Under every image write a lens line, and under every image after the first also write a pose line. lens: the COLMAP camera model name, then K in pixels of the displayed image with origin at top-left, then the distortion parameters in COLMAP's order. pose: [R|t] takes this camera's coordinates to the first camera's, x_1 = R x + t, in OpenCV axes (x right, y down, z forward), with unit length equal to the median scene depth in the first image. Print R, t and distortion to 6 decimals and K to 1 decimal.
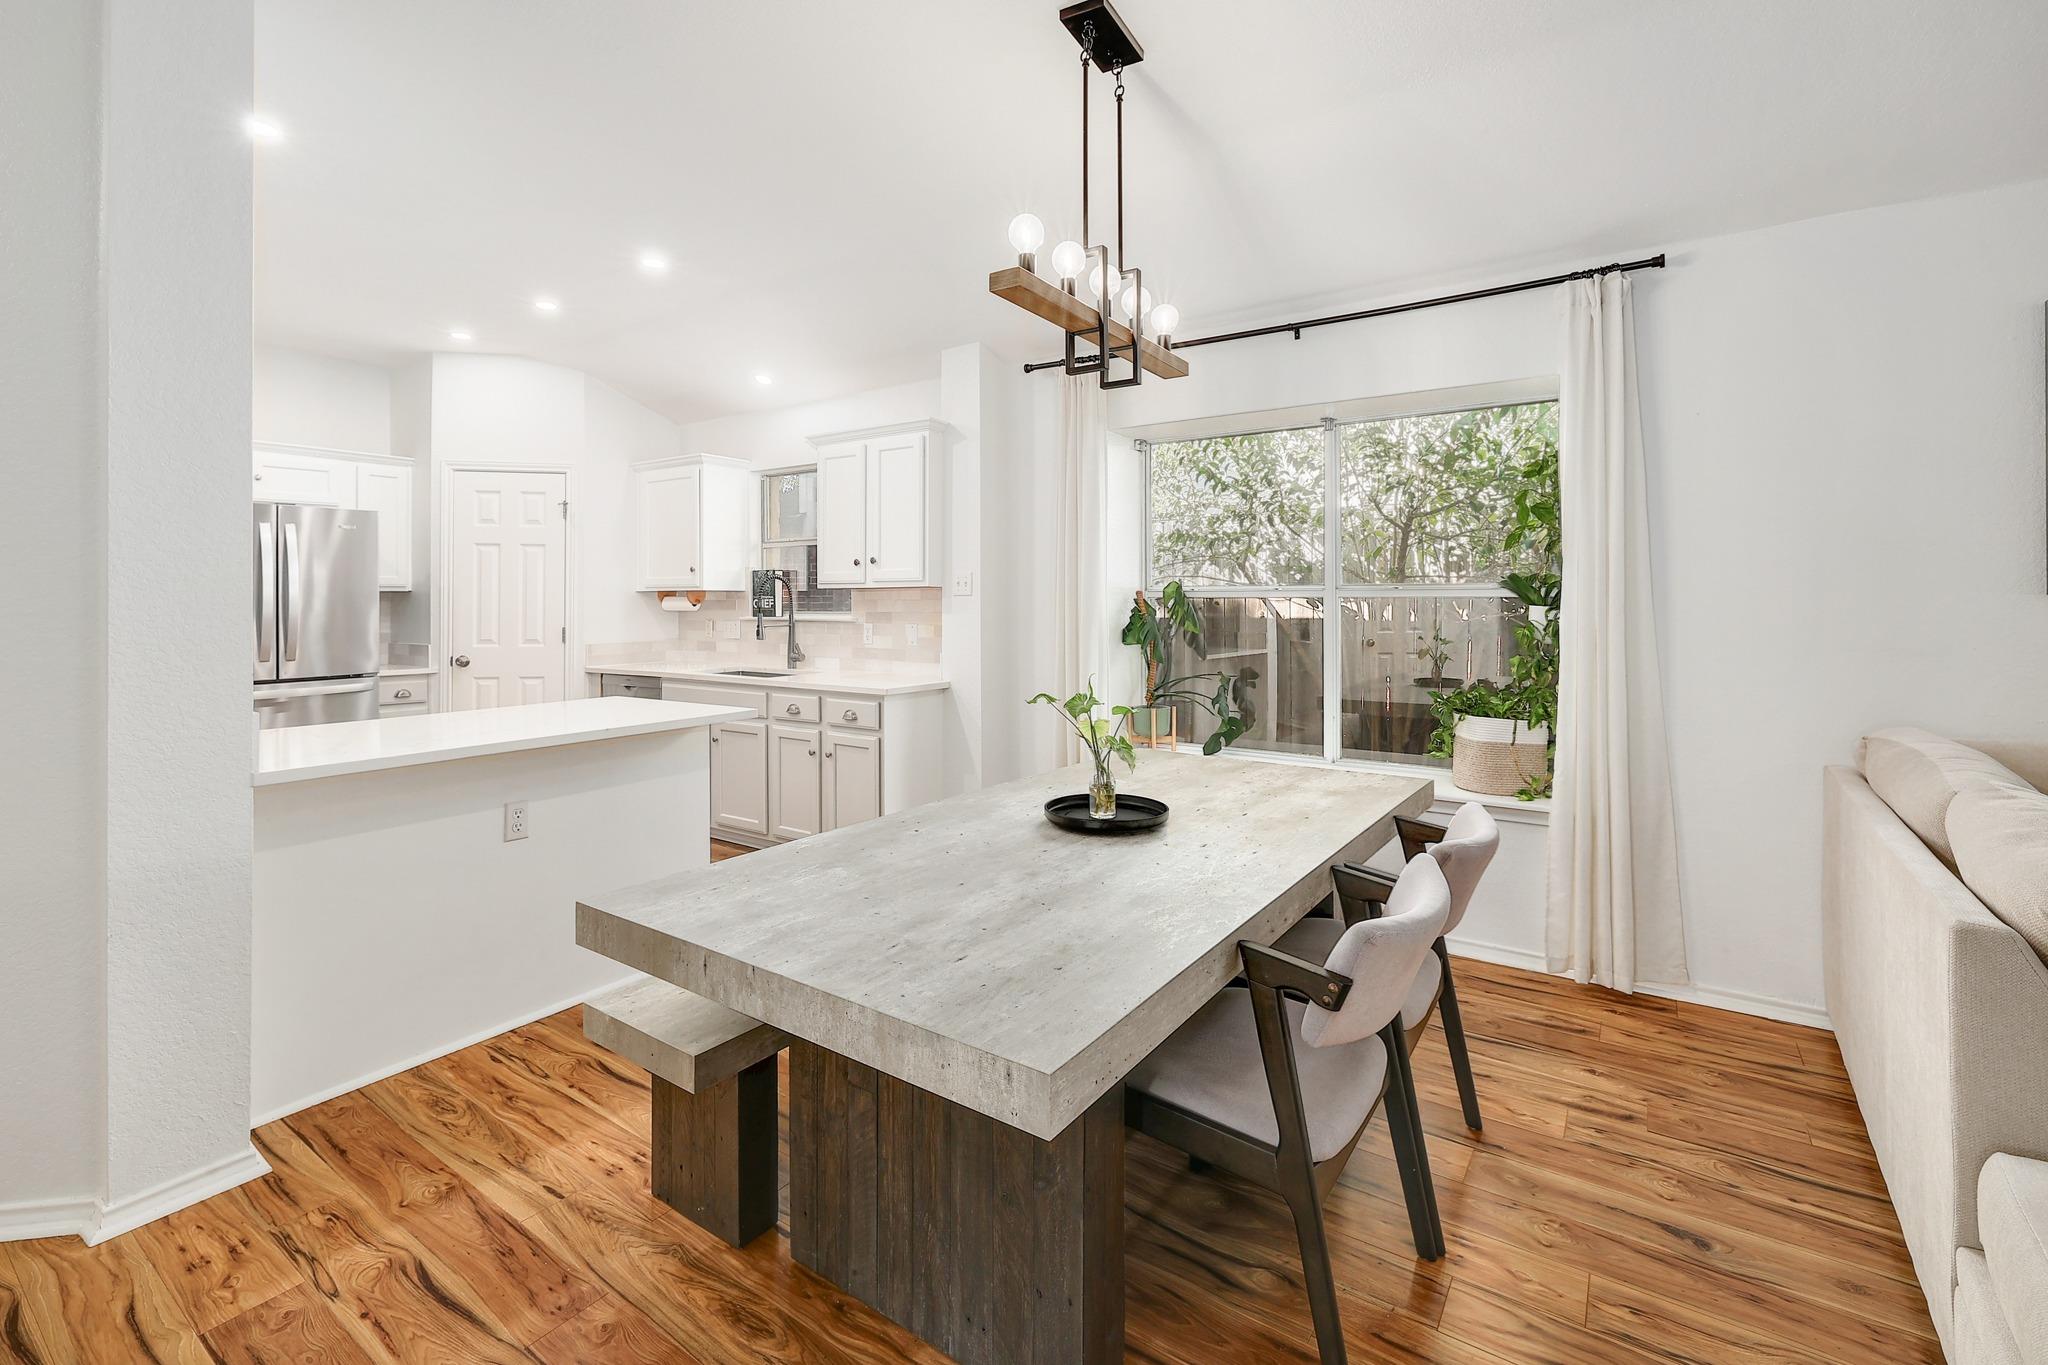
lens RADIAL K [[906.3, 0, 1024.4], [0, 906.3, 606.4], [0, 0, 1]] dist [0.002794, 0.000171]
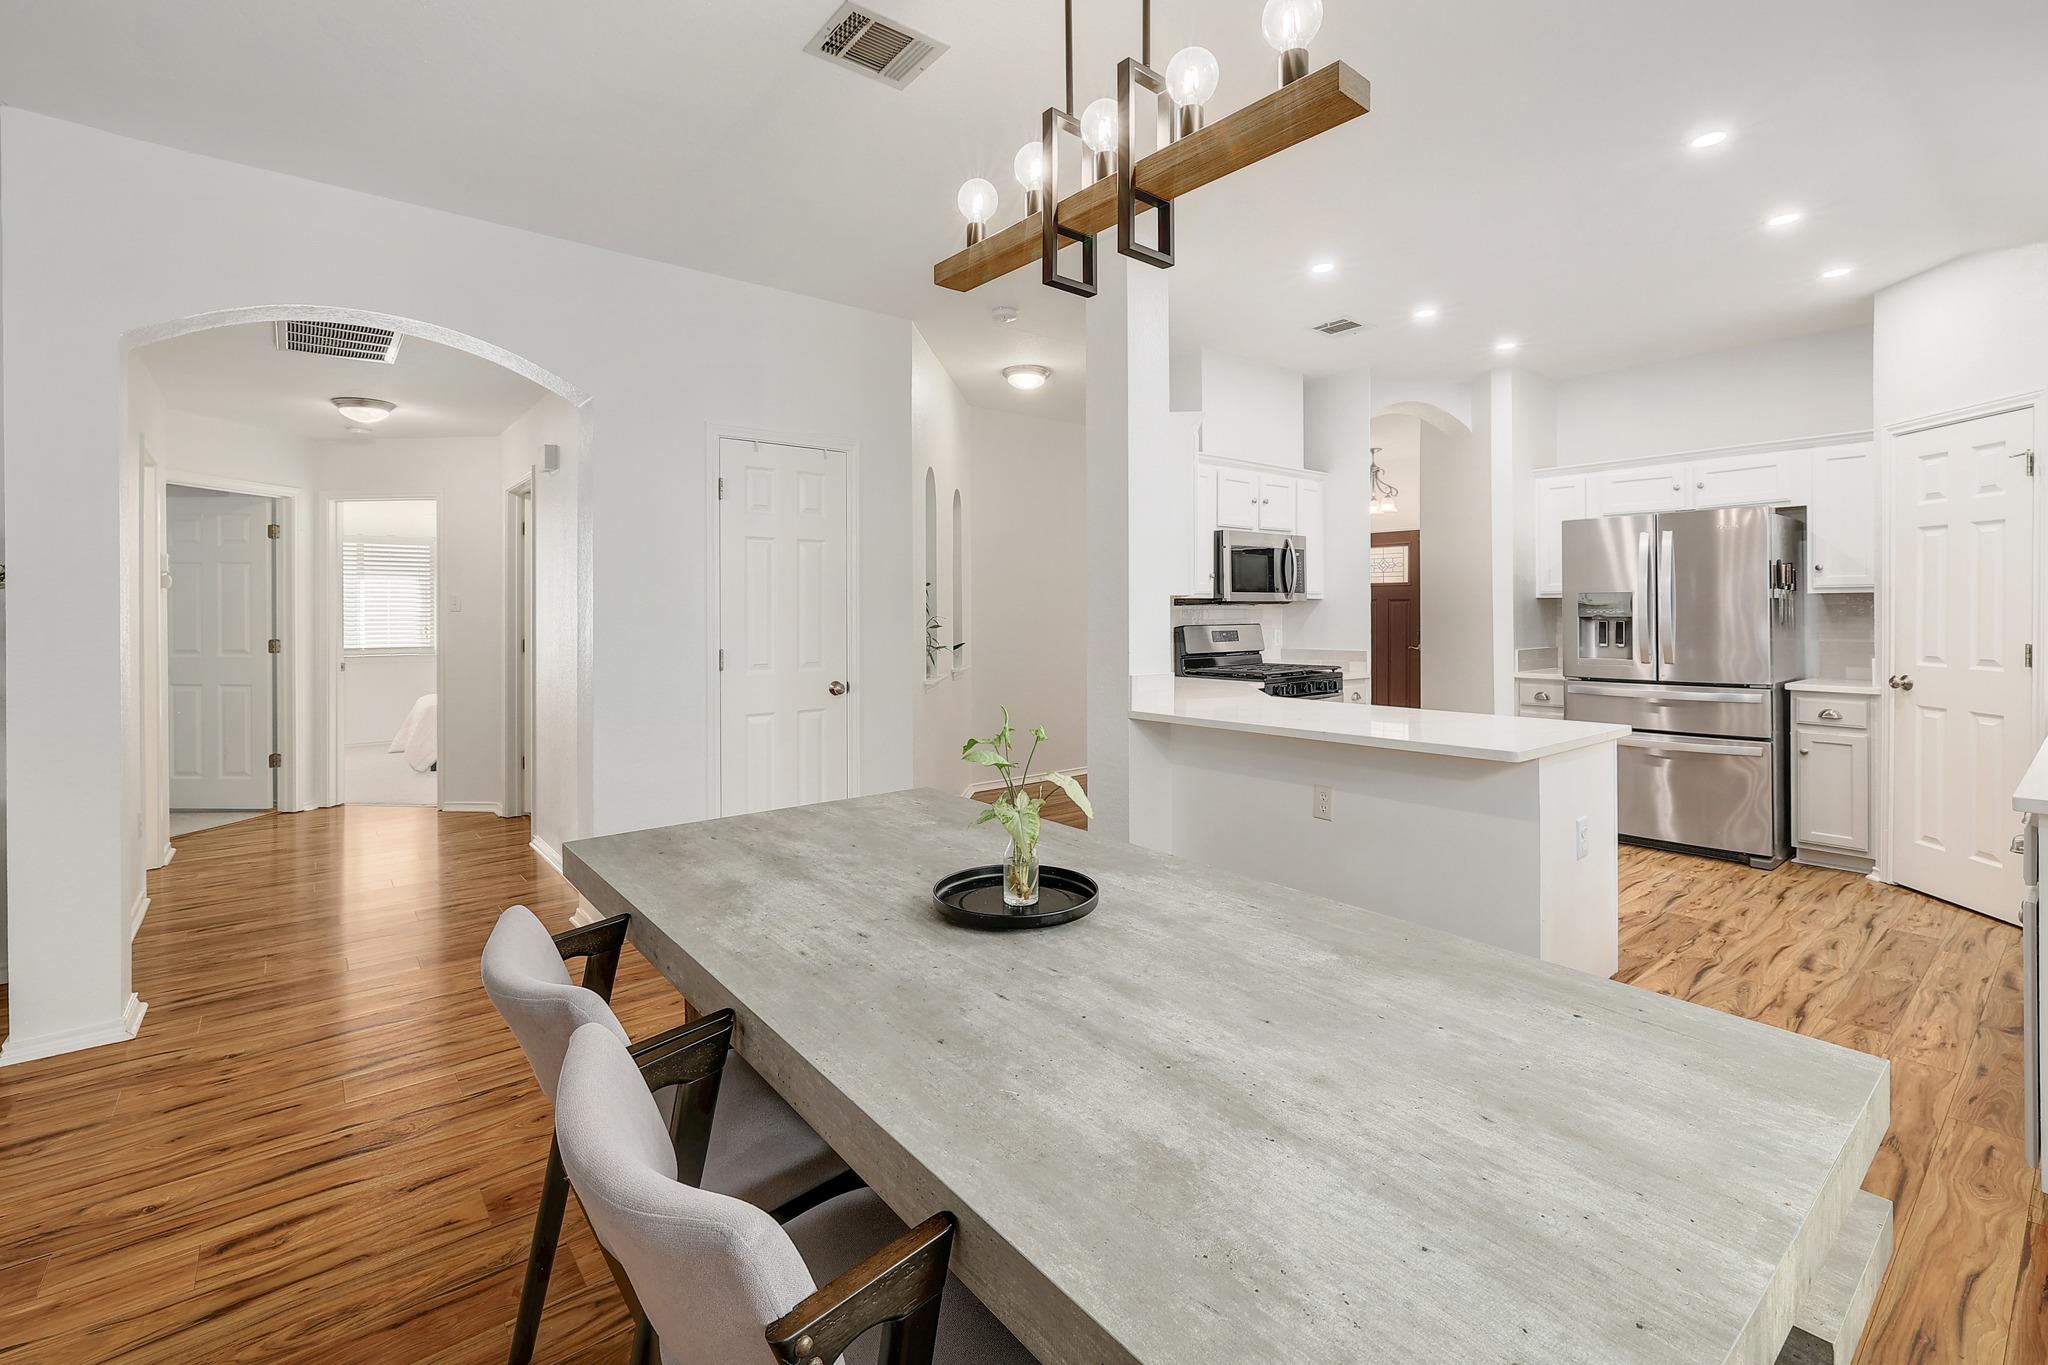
lens RADIAL K [[898.0, 0, 1012.6], [0, 898.0, 613.9], [0, 0, 1]] dist [-0.002369, -0.000228]
pose [[-0.296019, 0.009585, -0.955134, 0.327939], [0.005145, 0.999951, 0.008440, -0.008088], [0.955168, -0.002416, -0.296054, 0.515456]]
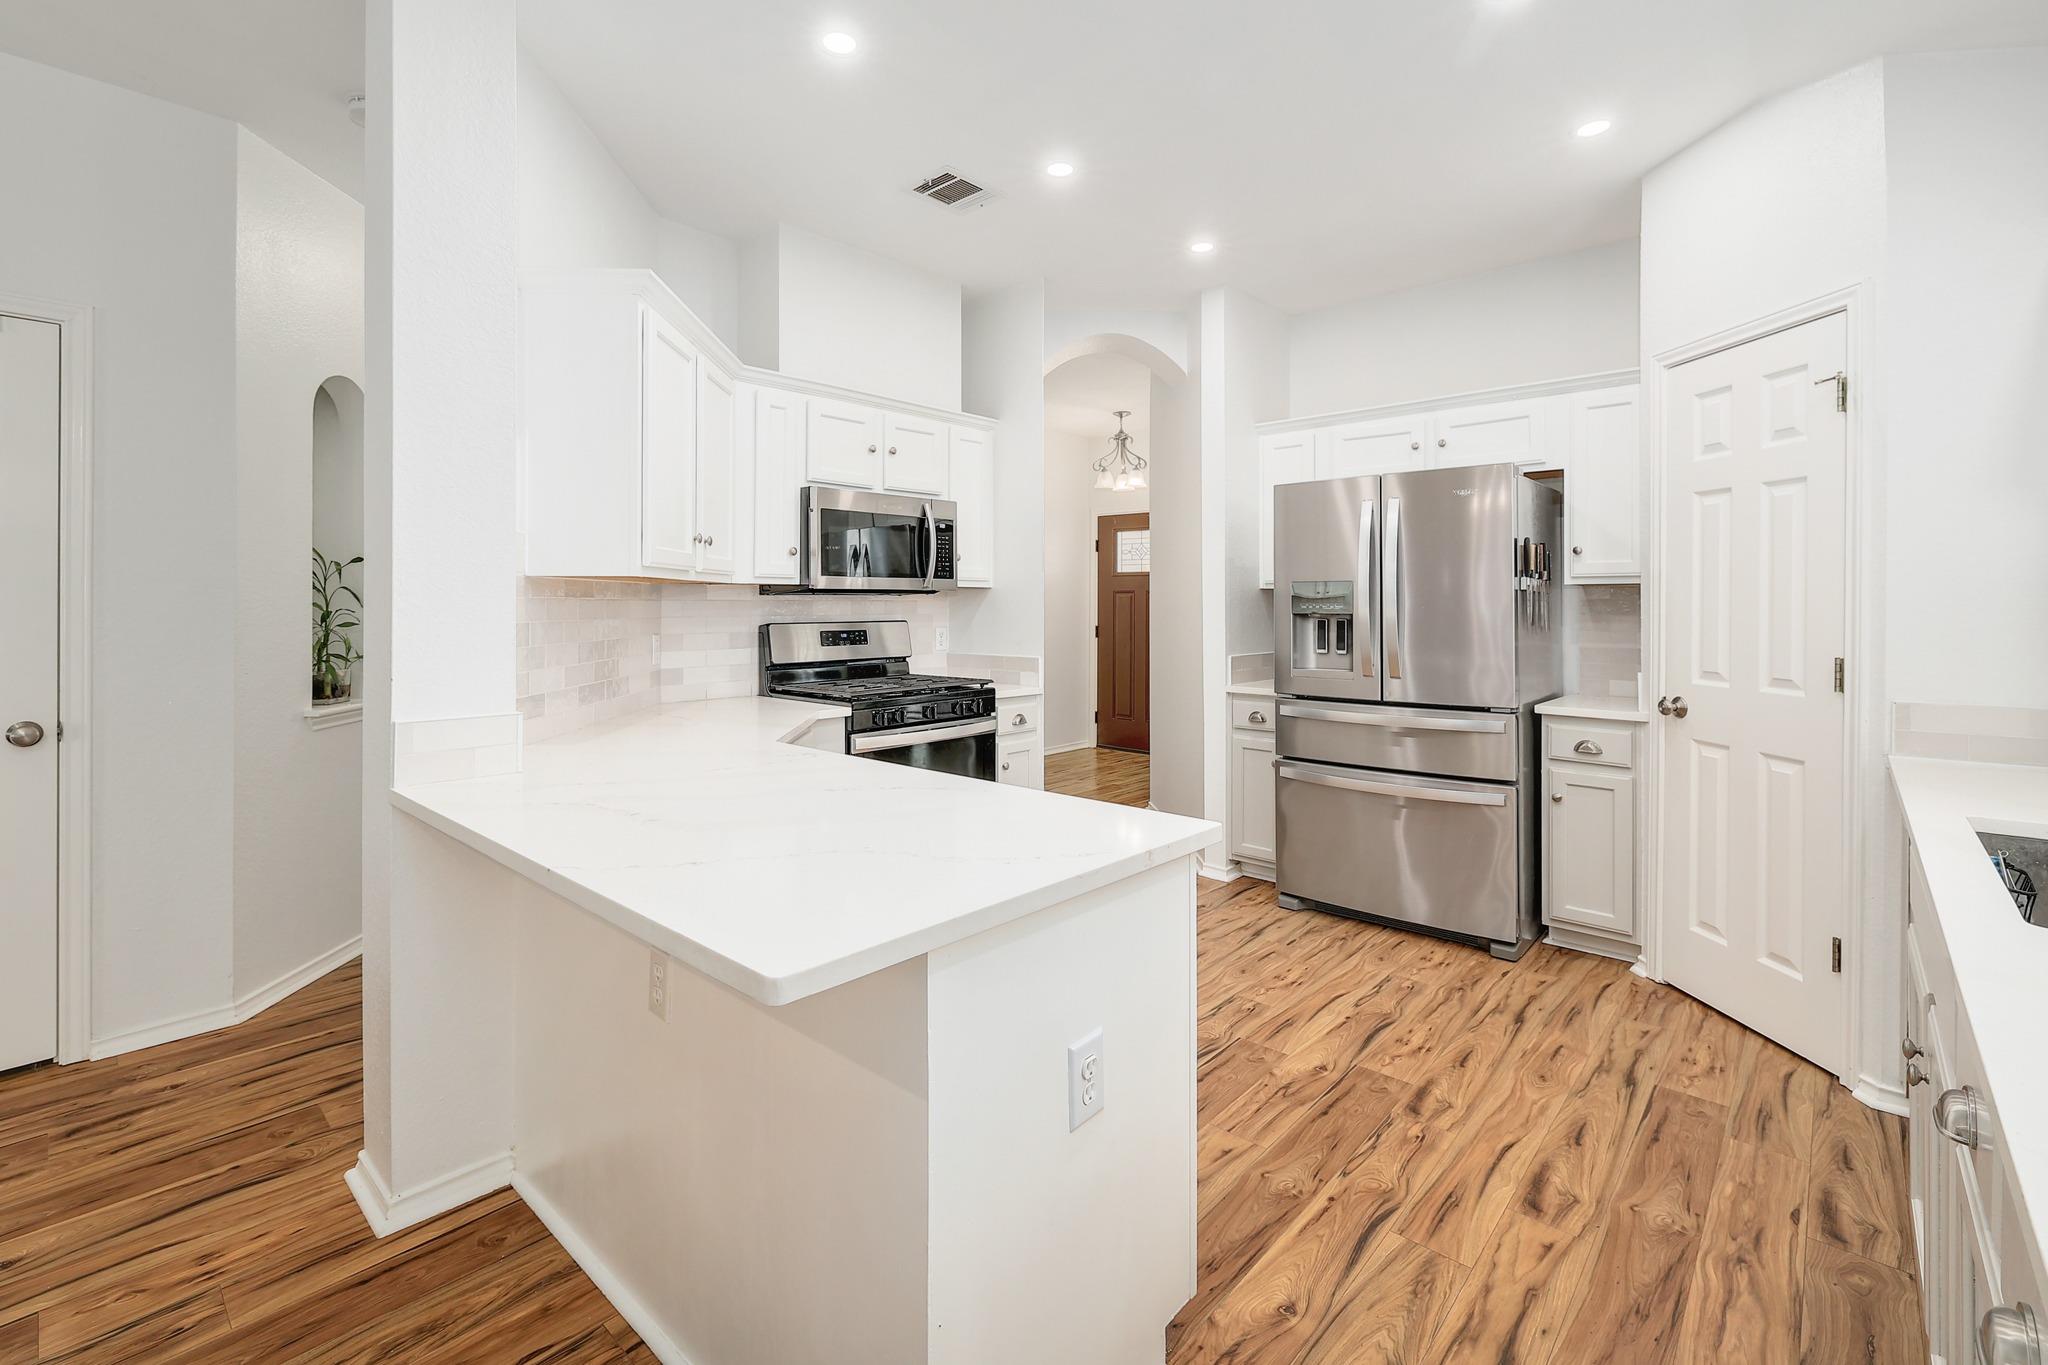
lens RADIAL K [[901.8, 0, 1015.5], [0, 901.8, 602.6], [0, 0, 1]] dist [0.001429, -0.000079]
pose [[-0.147818, 0.004287, -0.989005, -0.015797], [-0.001722, 0.999988, 0.004592, -0.005438], [0.989013, 0.002382, -0.147809, 0.694360]]
